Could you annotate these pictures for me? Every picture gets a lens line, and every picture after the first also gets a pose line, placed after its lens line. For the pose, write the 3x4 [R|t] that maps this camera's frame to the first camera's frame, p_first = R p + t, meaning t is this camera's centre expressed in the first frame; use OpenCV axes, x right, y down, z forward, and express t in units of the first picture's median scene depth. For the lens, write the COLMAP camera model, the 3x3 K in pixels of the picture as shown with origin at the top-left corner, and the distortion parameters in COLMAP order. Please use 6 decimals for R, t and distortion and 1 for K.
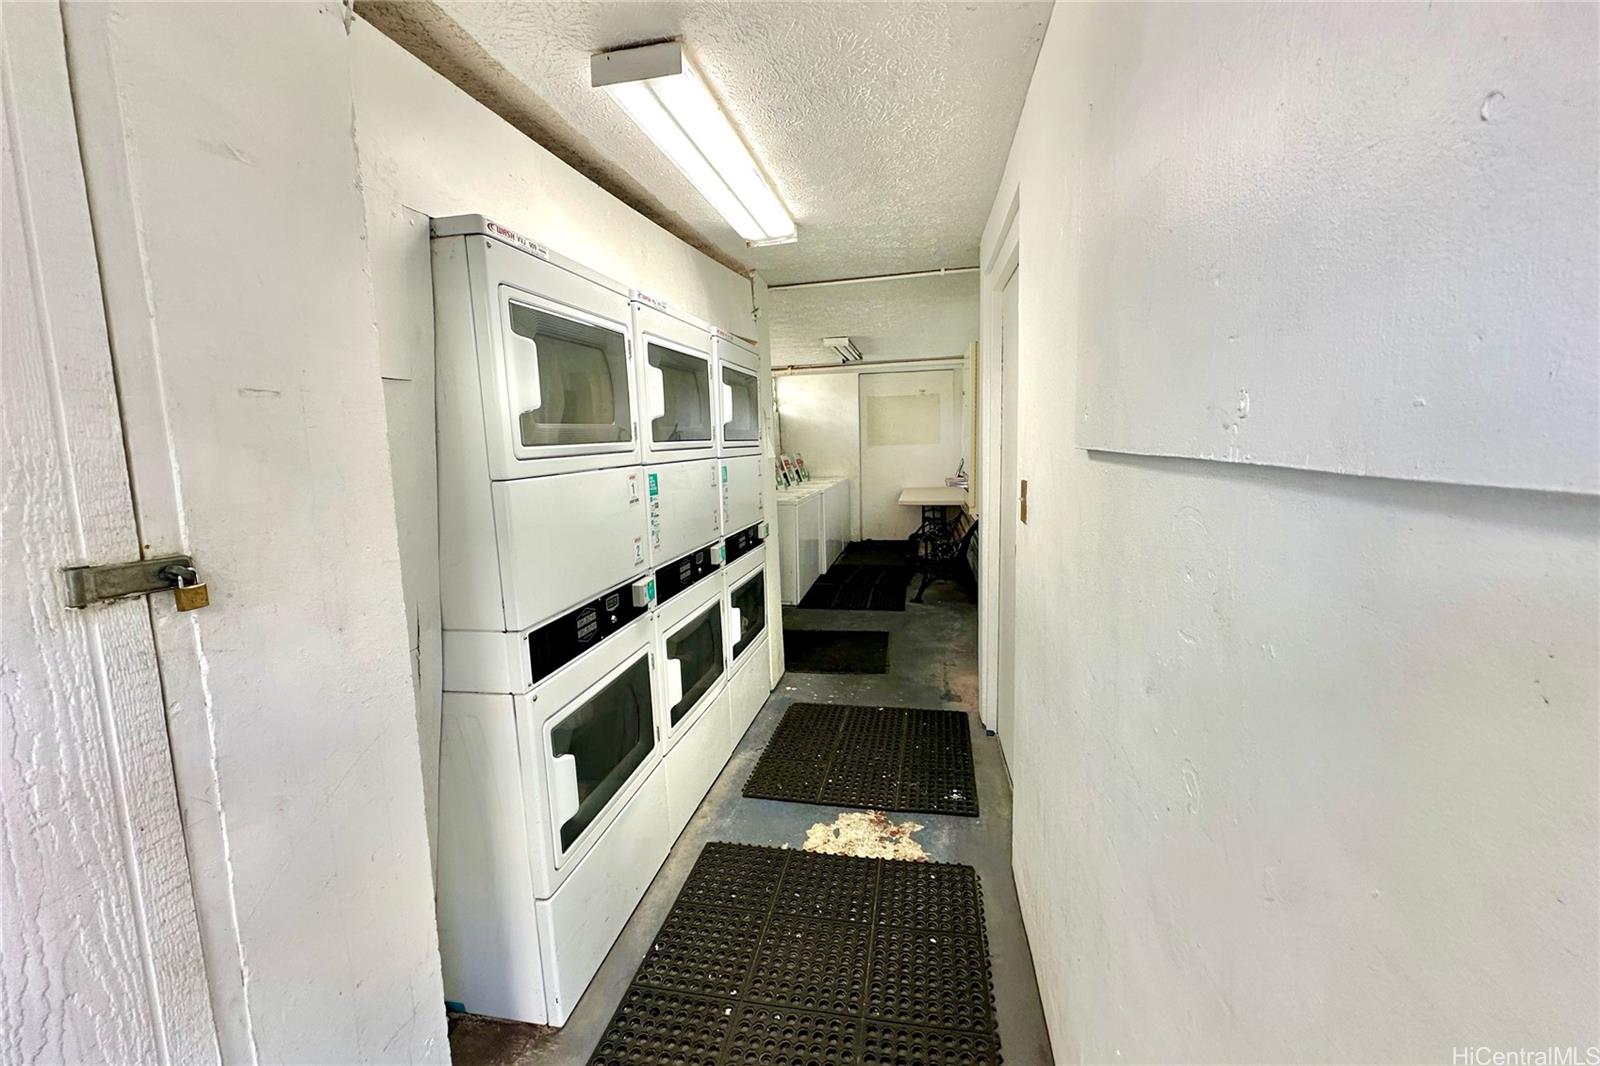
lens RADIAL K [[634.6, 0, 793.4], [0, 634.6, 526.5], [0, 0, 1]] dist [-0.002396, 0.000541]
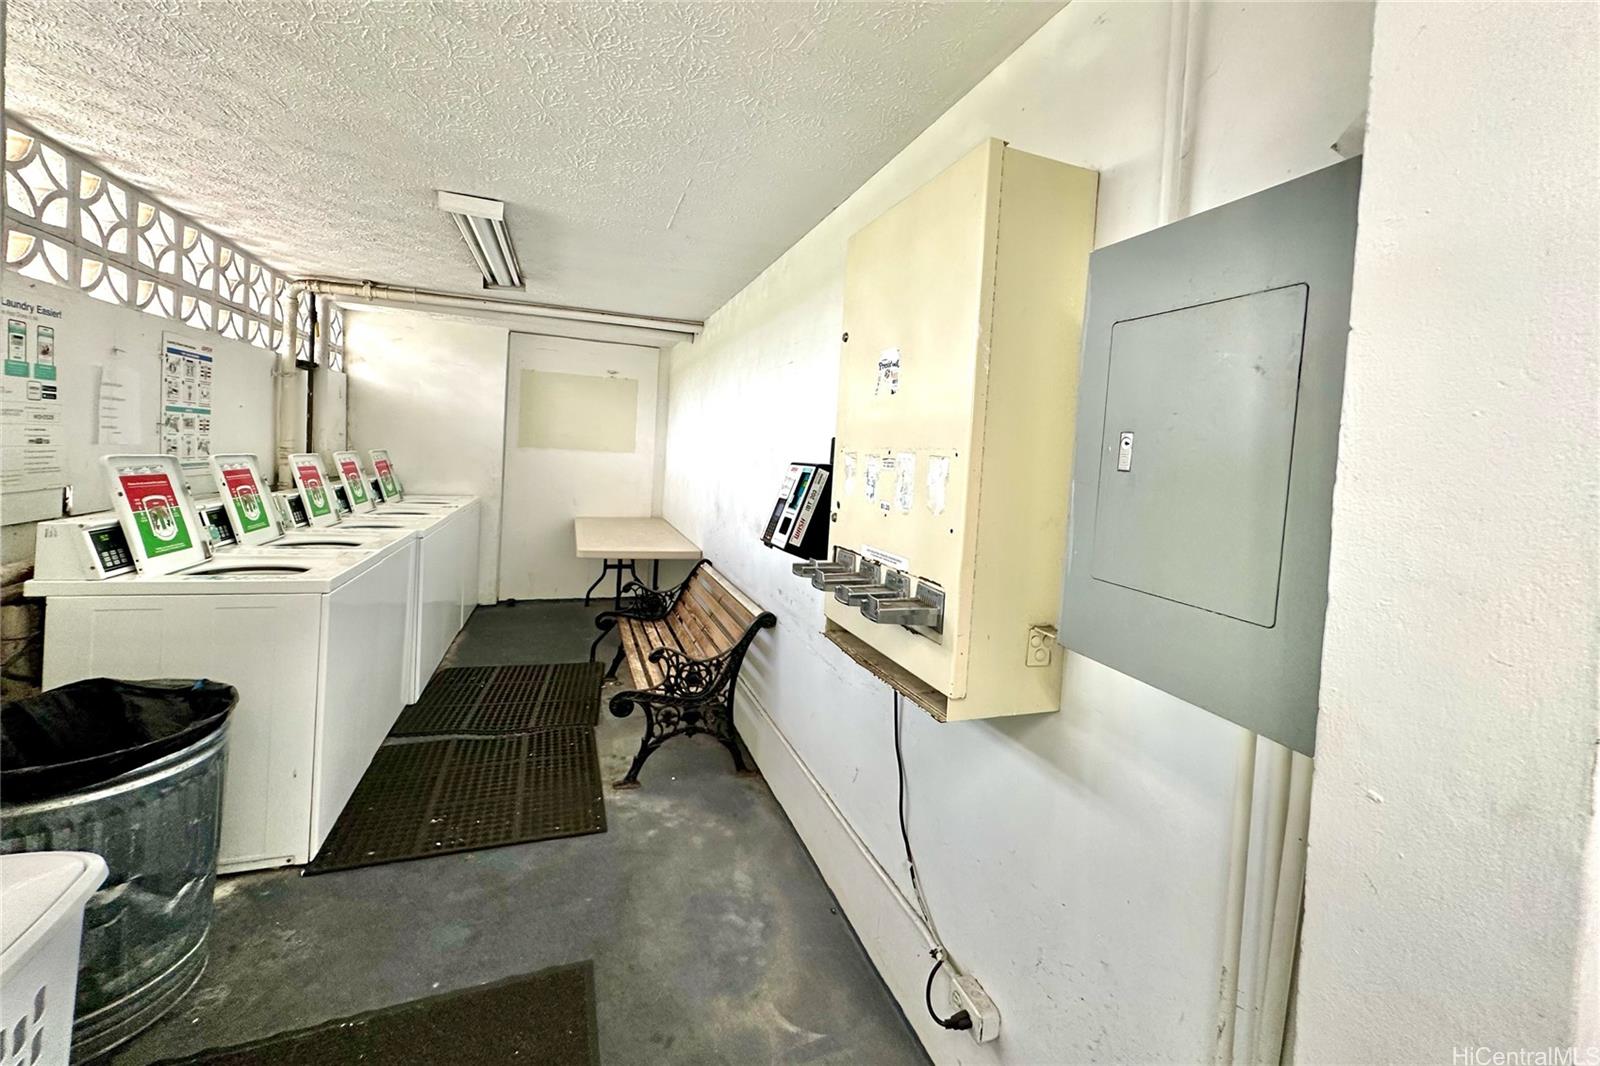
lens RADIAL K [[634.6, 0, 802.6], [0, 634.6, 477.9], [0, 0, 1]] dist [-0.002396, 0.000541]
pose [[0.844191, 0.062811, 0.532350, 0.025082], [-0.016493, 0.995685, -0.091324, -0.048067], [-0.535789, 0.068315, 0.841584, 0.348696]]
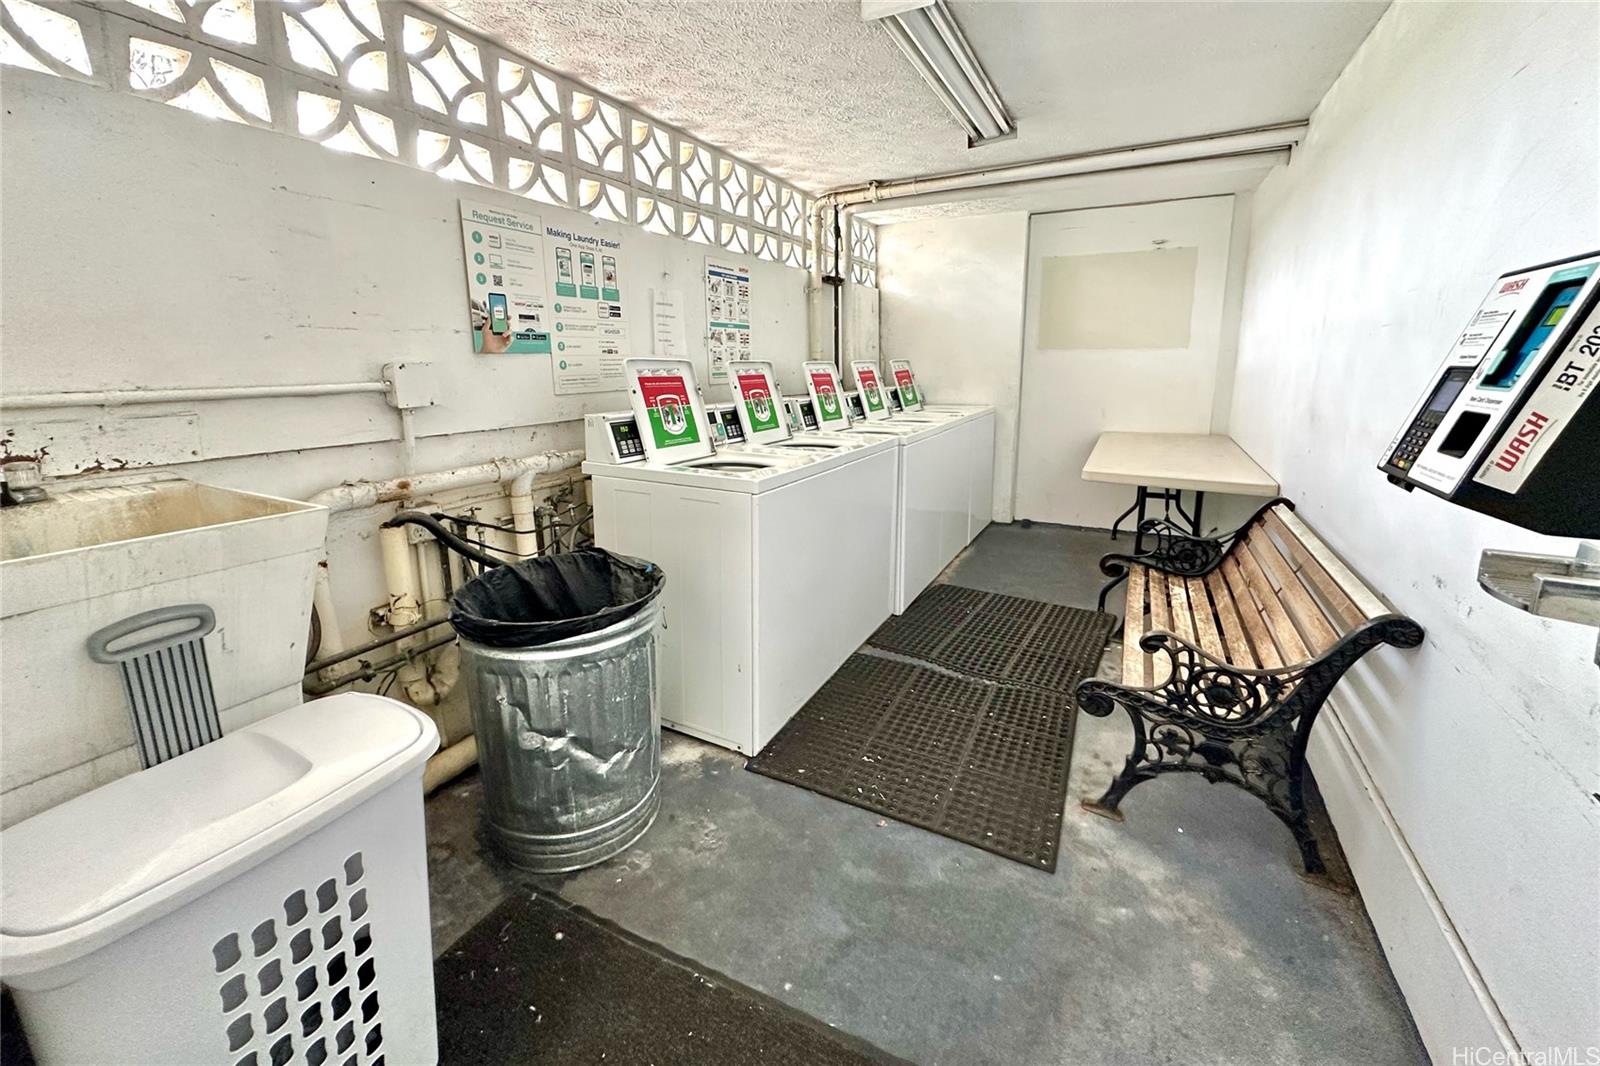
lens RADIAL K [[634.6, 0, 798.9], [0, 634.6, 466.6], [0, 0, 1]] dist [-0.002396, 0.000541]
pose [[0.959341, 0.074702, -0.272186, 0.080824], [-0.062446, 0.996617, 0.053426, -0.046340], [0.275256, -0.034257, 0.960760, 0.439727]]
